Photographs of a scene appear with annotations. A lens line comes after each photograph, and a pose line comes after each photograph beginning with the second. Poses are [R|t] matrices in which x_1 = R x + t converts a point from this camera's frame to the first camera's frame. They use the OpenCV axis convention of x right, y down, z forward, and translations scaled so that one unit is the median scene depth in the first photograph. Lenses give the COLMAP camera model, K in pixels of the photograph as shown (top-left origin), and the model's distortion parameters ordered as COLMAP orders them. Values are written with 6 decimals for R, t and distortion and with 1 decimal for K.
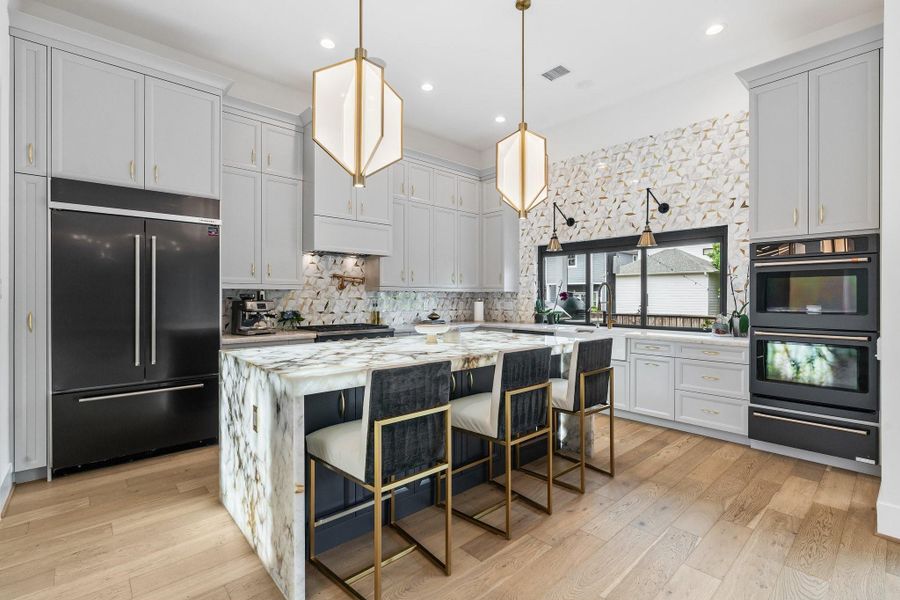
lens RADIAL K [[408.6, 0, 449.9], [0, 408.6, 298.9], [0, 0, 1]] dist [-0.003823, 0.000171]
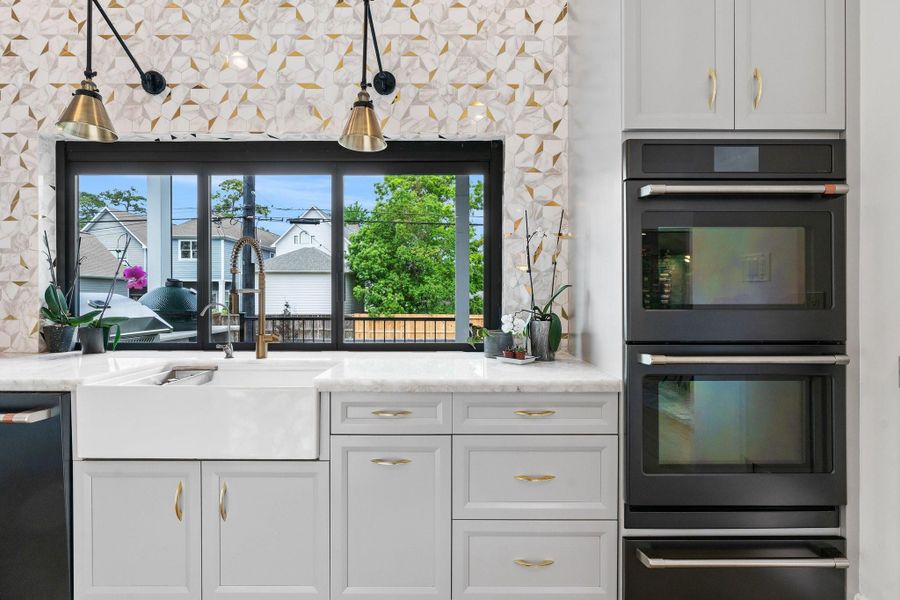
lens RADIAL K [[408.6, 0, 448.2], [0, 408.6, 298.2], [0, 0, 1]] dist [-0.003823, 0.000171]
pose [[0.668143, 0.000448, 0.744033, 0.216438], [0.001129, 0.999998, -0.001616, 0.016067], [-0.744032, 0.001920, 0.668141, 0.596327]]
